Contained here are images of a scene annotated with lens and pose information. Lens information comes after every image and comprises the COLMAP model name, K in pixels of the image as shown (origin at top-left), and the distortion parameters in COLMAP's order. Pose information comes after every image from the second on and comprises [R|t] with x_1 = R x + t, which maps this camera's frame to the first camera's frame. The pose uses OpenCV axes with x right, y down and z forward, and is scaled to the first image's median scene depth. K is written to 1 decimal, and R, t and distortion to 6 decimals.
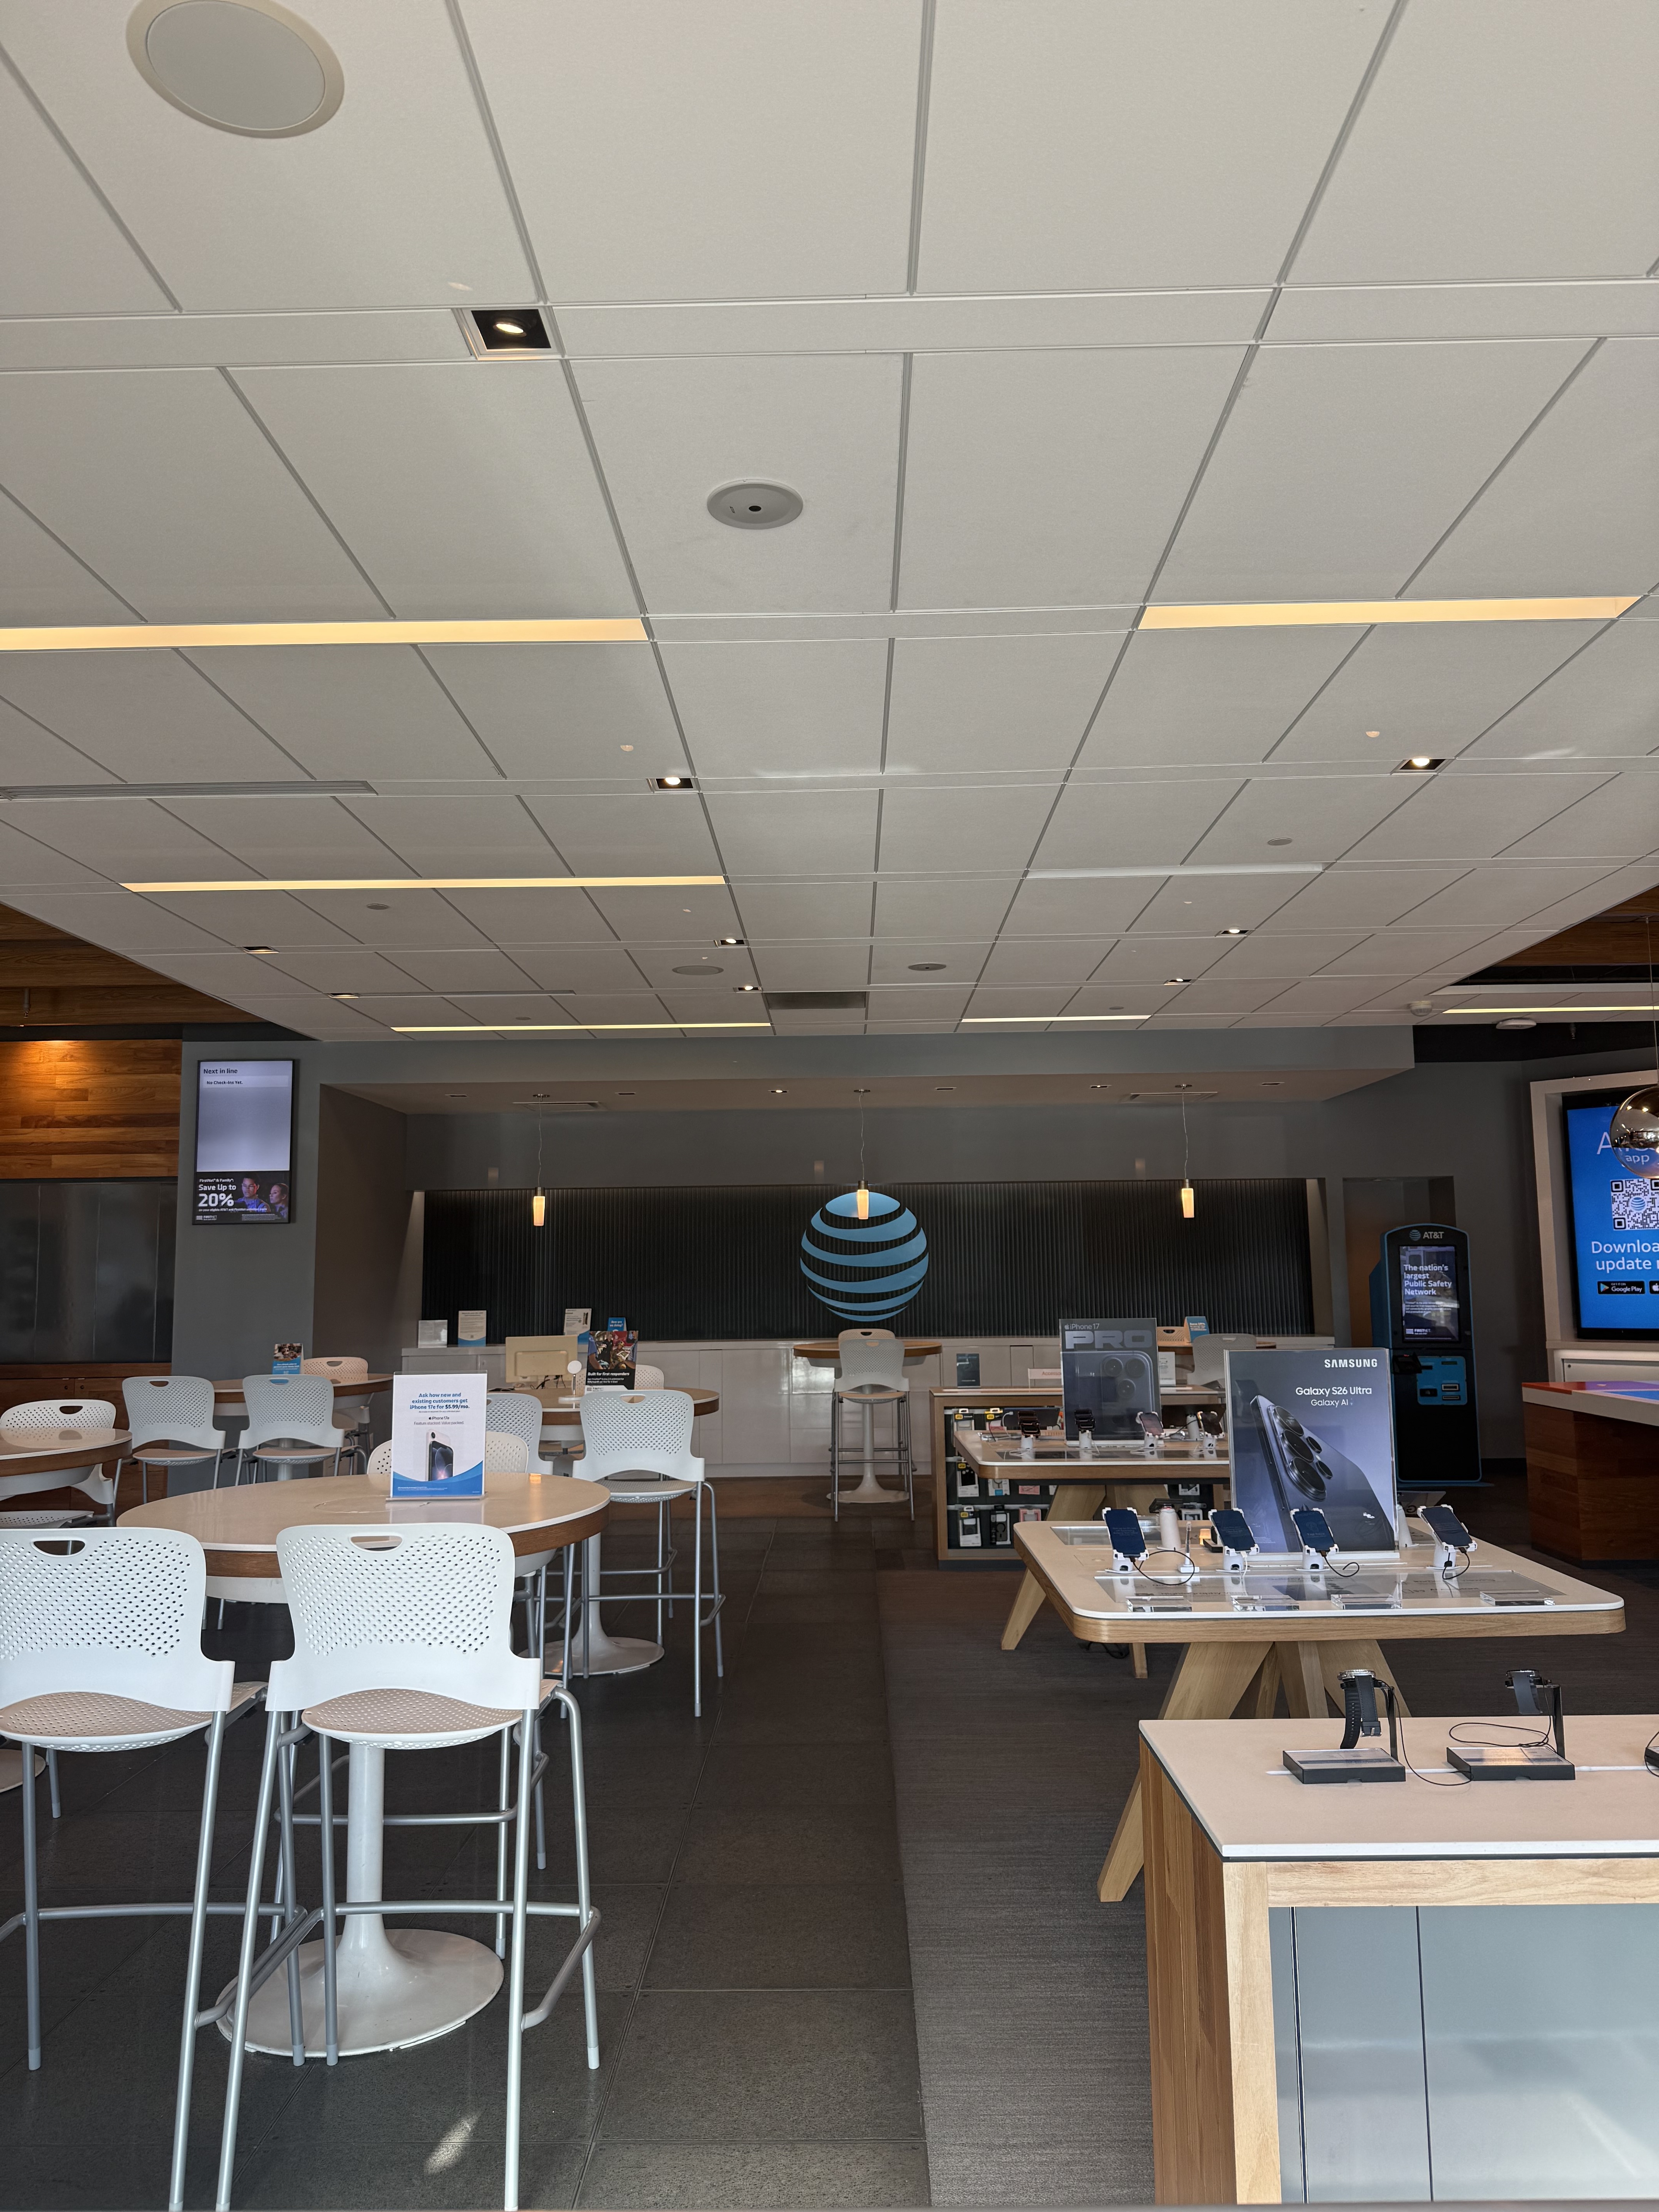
lens RADIAL K [[1569.2, 0, 830.5], [0, 1569.2, 1103.8], [0, 0, 1]] dist [0.004043, -0.005701]
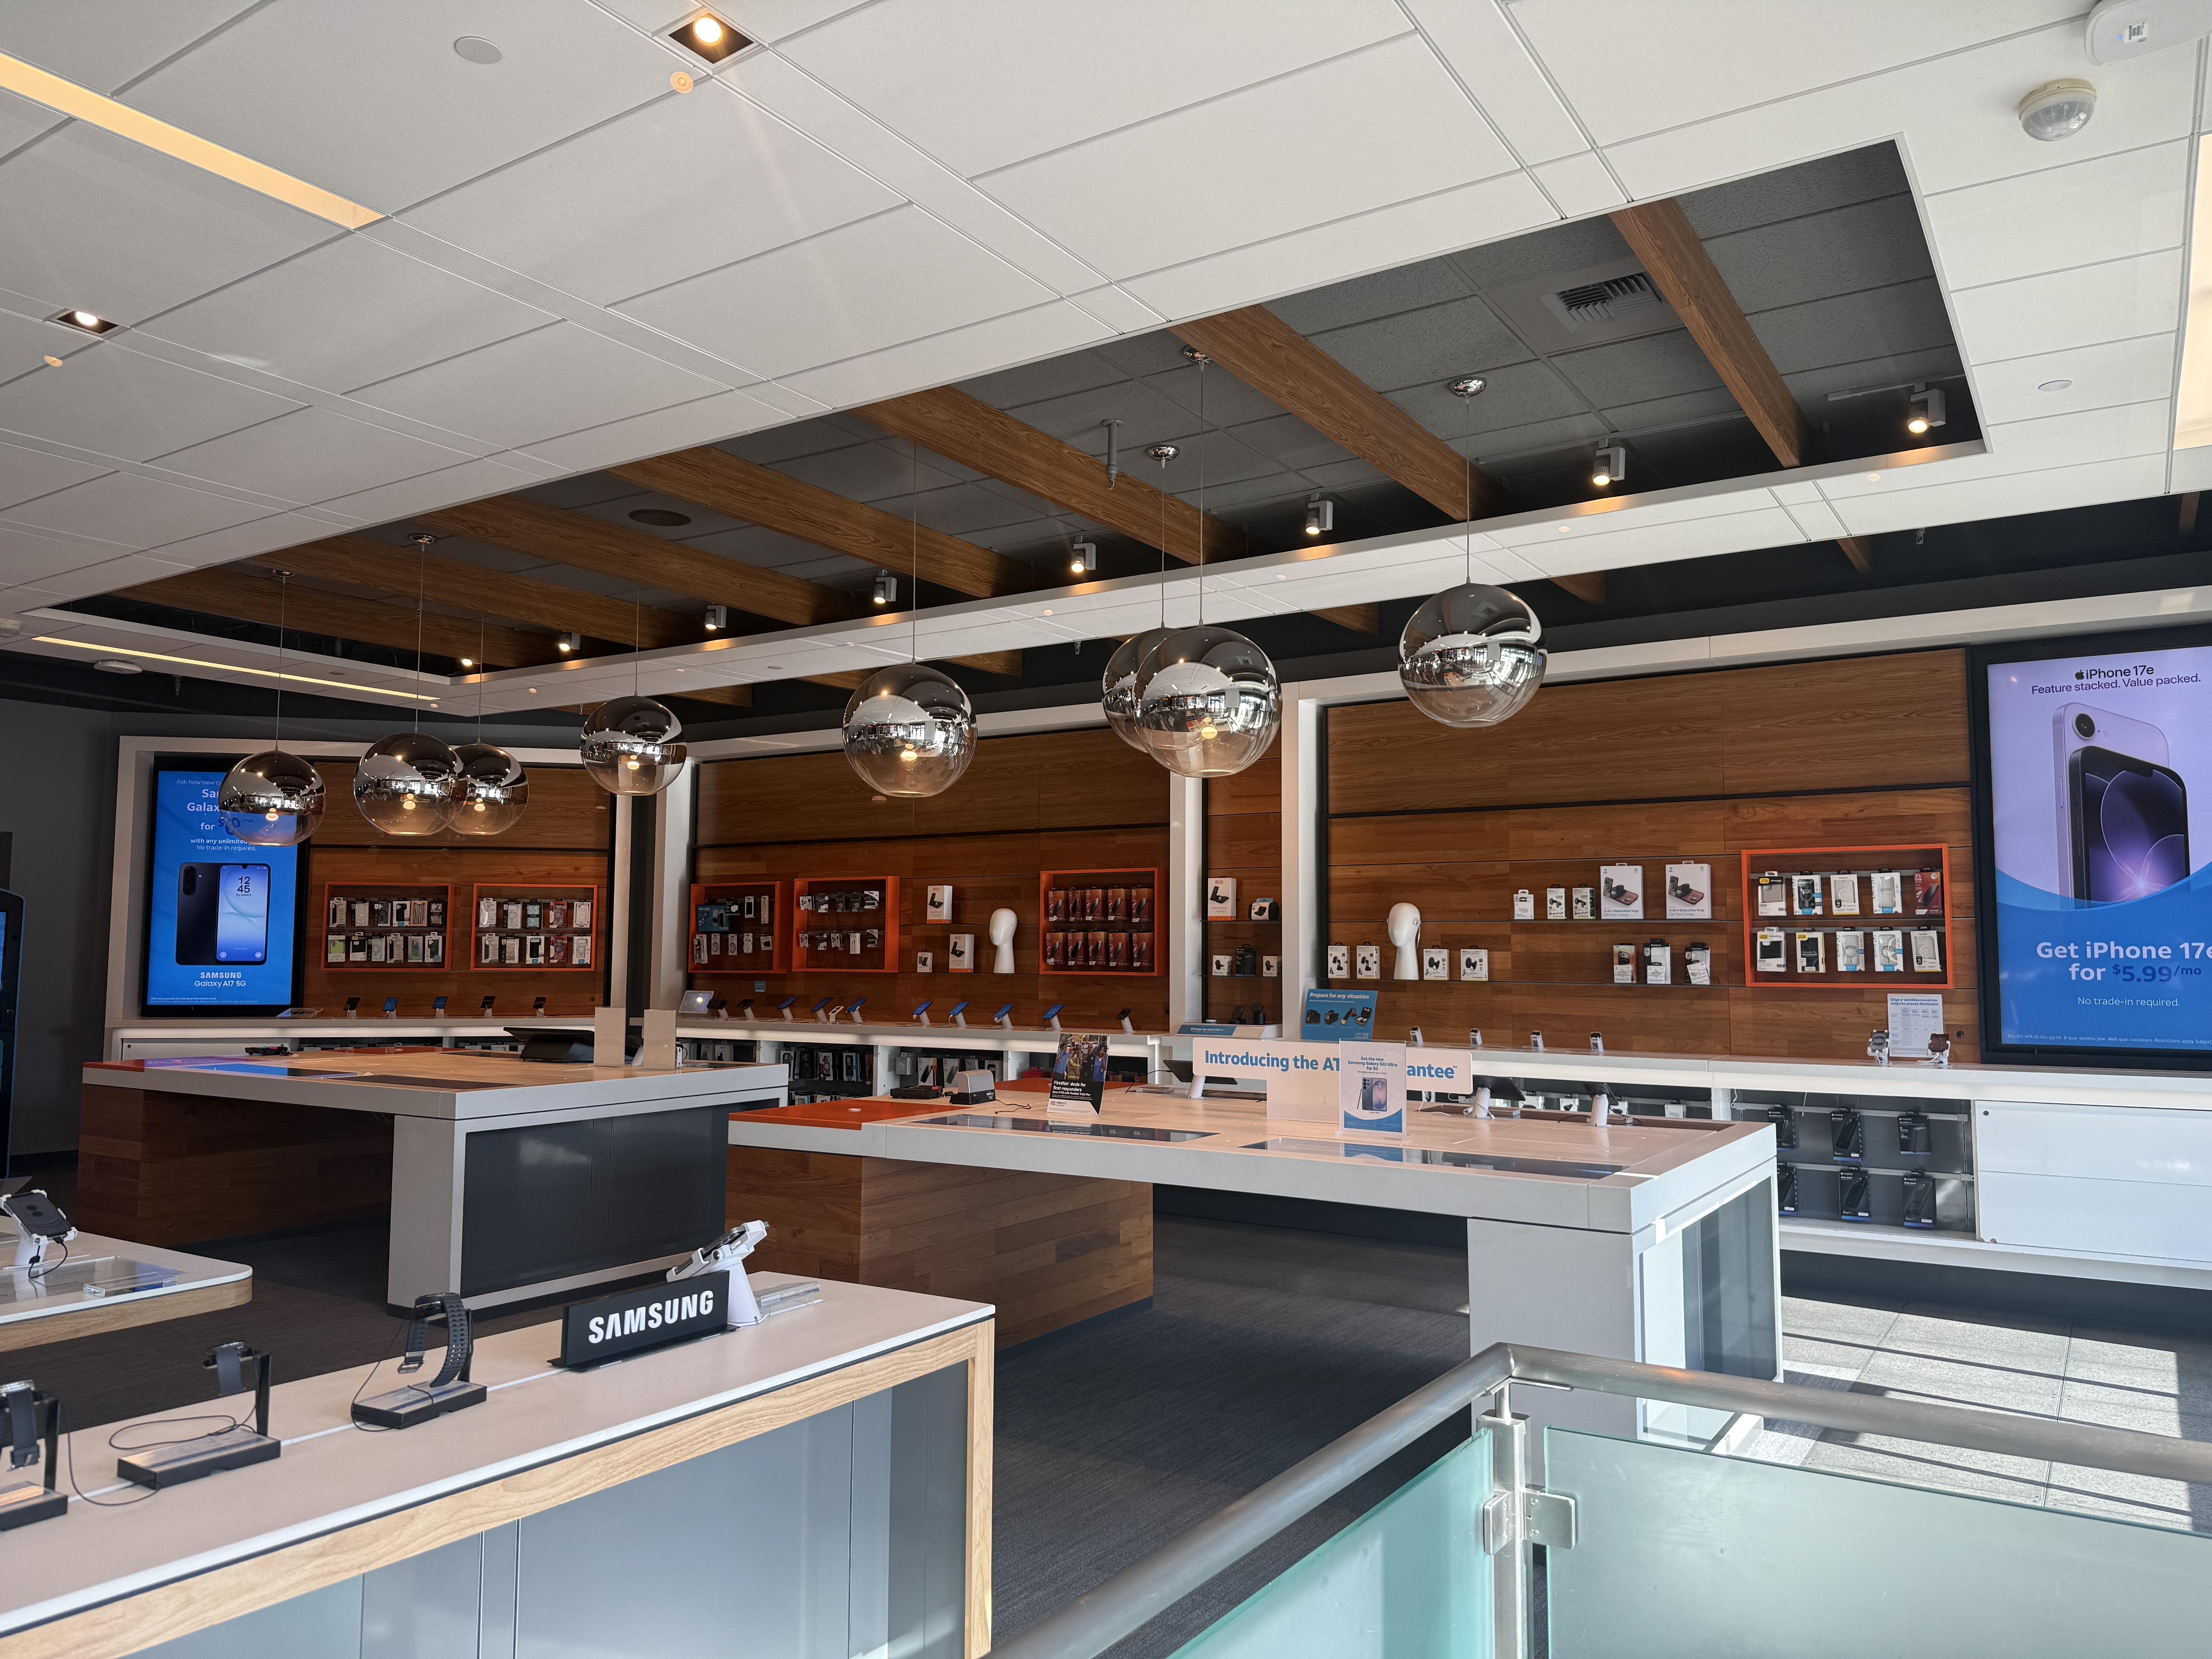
lens RADIAL K [[1569.2, 0, 1101.5], [0, 1569.2, 828.8], [0, 0, 1]] dist [0.004043, -0.005701]
pose [[0.536645, 0.084723, 0.839544, -0.022693], [-0.103756, 0.994022, -0.033991, 0.037496], [-0.837405, -0.068867, 0.542227, 0.096080]]
